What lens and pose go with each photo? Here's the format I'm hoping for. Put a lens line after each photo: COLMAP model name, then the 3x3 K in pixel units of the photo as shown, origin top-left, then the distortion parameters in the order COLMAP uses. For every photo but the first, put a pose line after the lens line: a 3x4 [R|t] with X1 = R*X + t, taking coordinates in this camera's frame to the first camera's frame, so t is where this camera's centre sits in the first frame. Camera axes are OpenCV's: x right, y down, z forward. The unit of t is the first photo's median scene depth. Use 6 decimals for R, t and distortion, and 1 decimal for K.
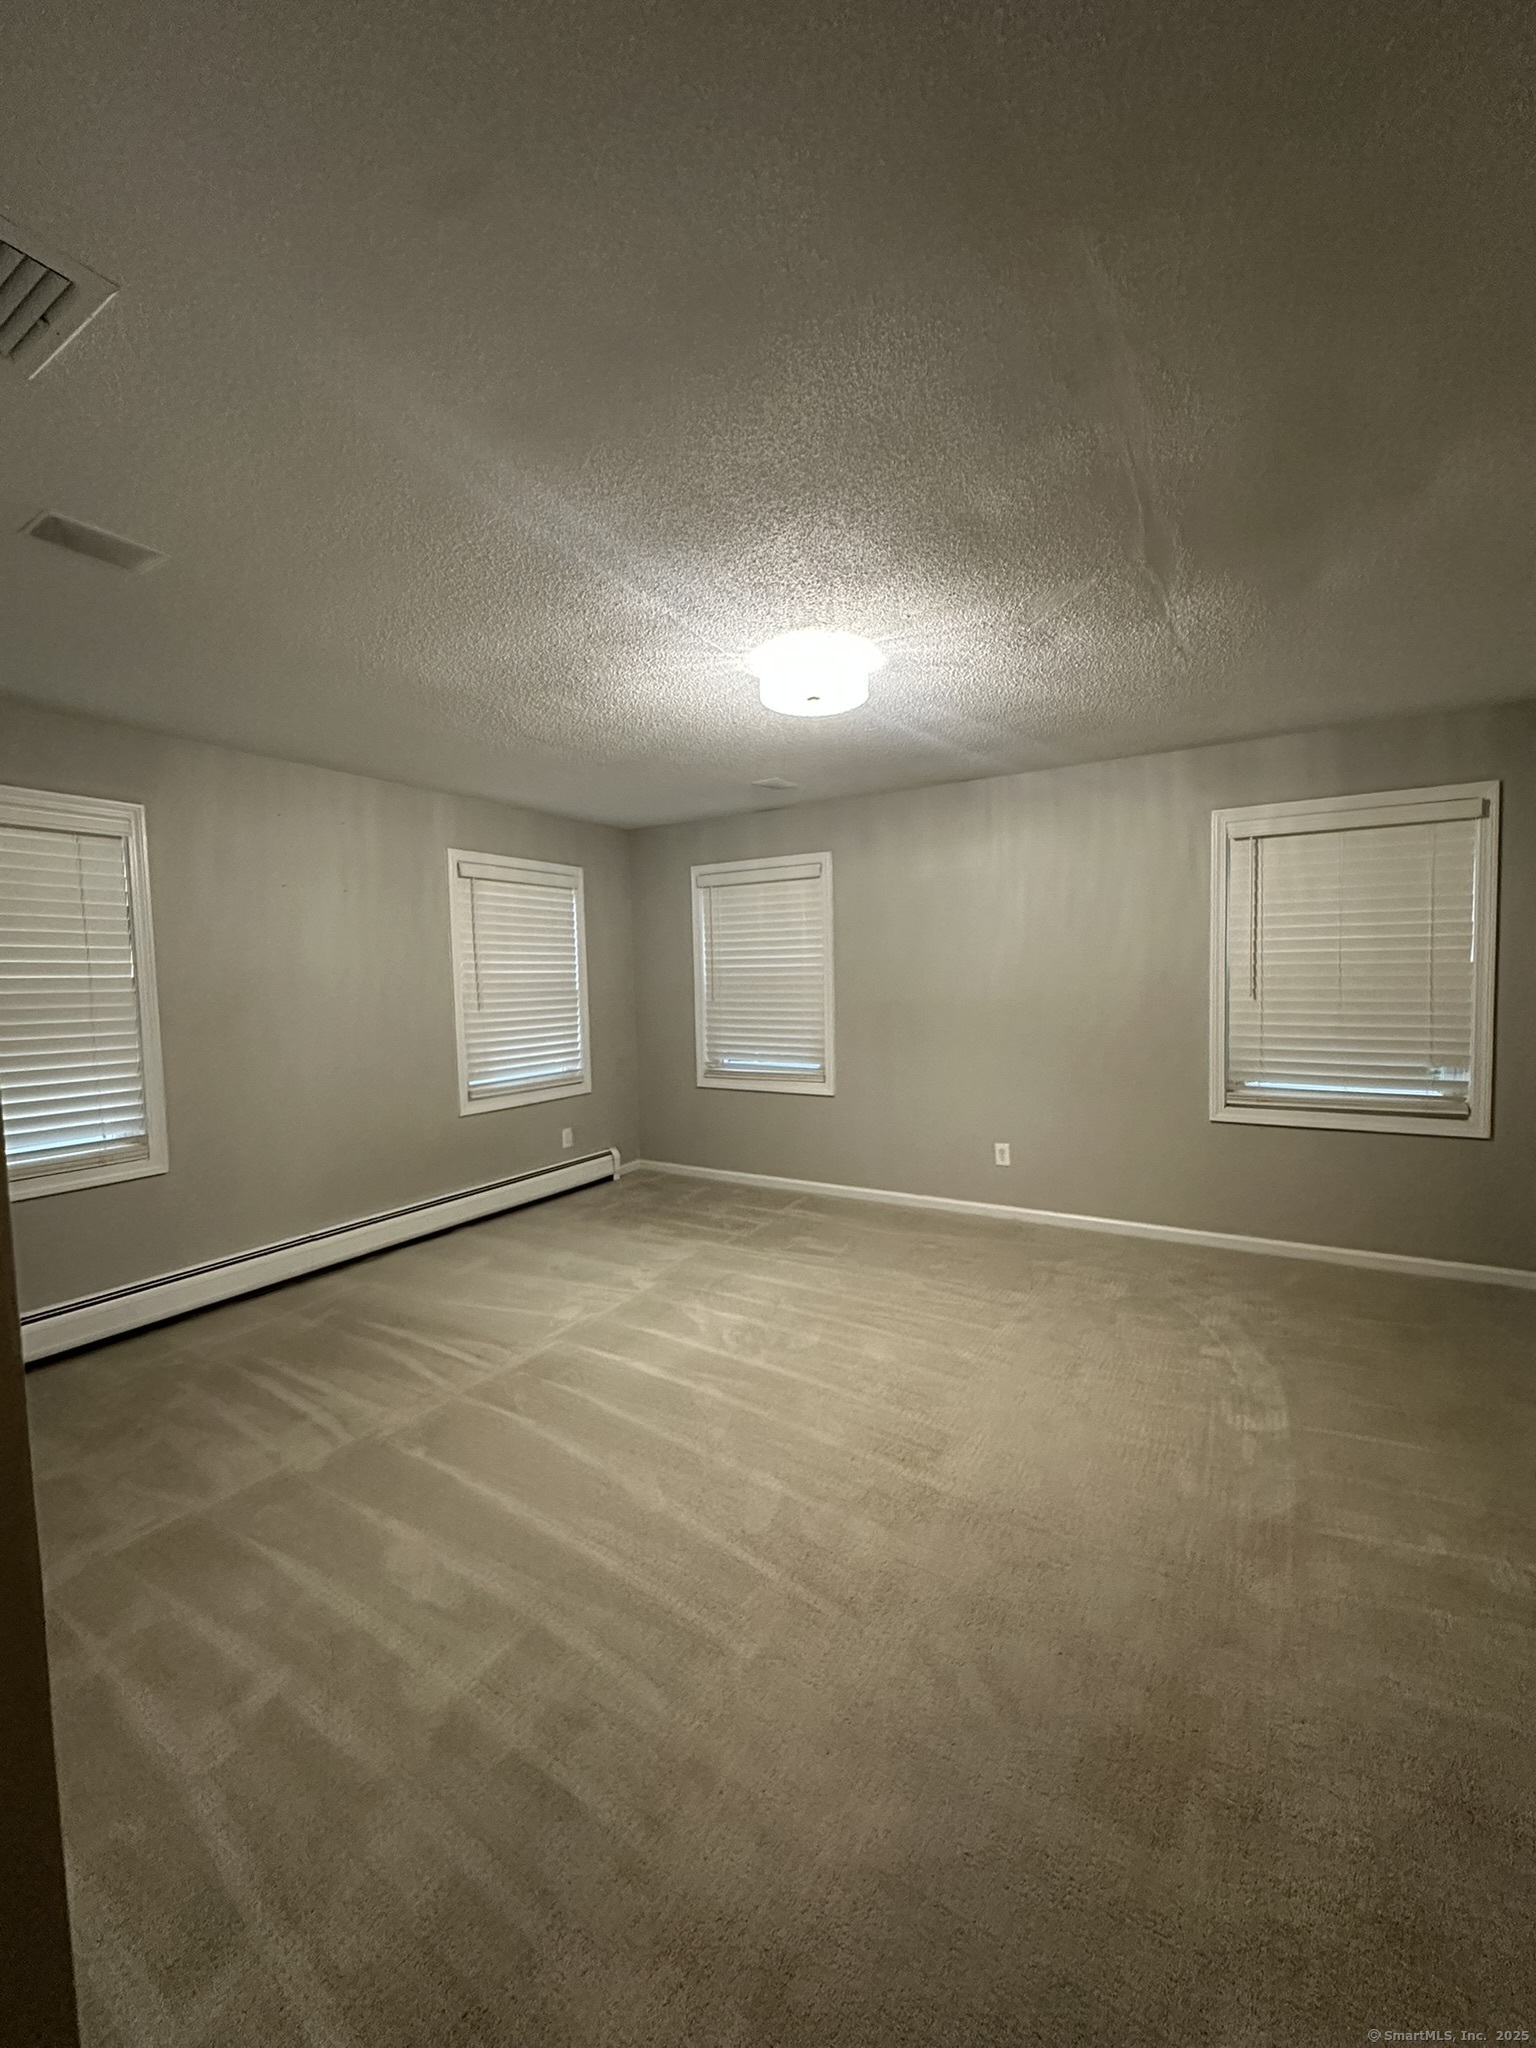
lens RADIAL K [[815.8, 0, 772.7], [0, 815.8, 1022.7], [0, 0, 1]] dist [-0.000246, -0.000135]
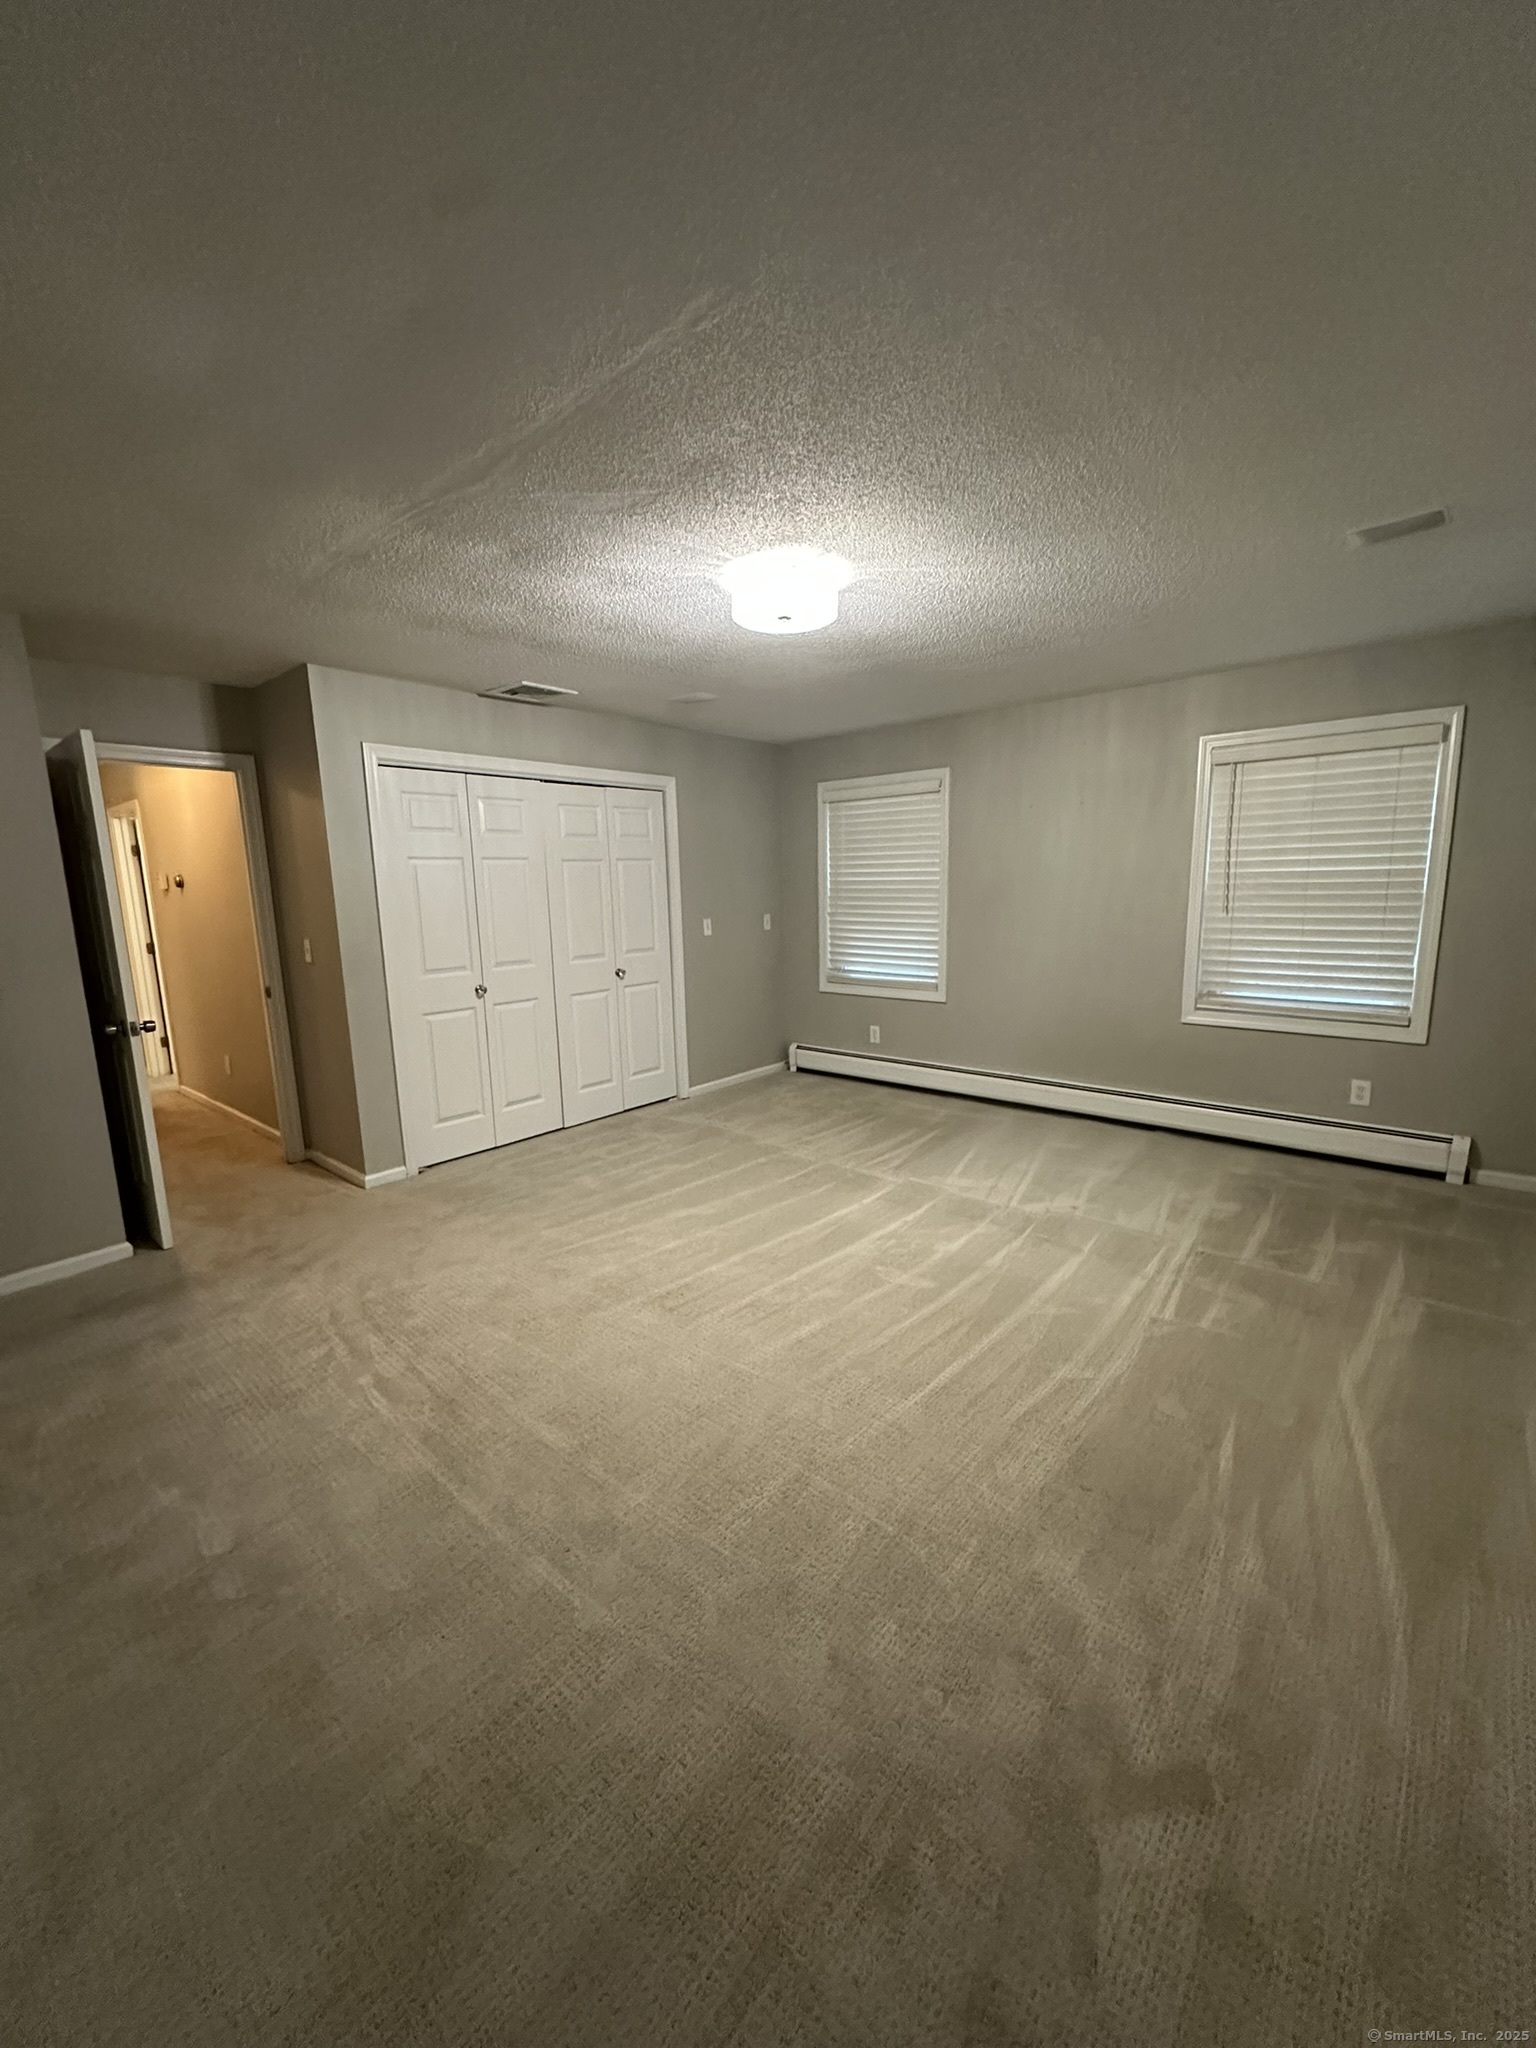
lens RADIAL K [[815.8, 0, 773.9], [0, 815.8, 1026.3], [0, 0, 1]] dist [-0.000246, -0.000135]
pose [[-0.171747, 0.189900, -0.966665, 0.776465], [-0.028590, 0.979871, 0.197574, -0.071994], [0.984726, 0.061570, -0.162861, 0.822544]]
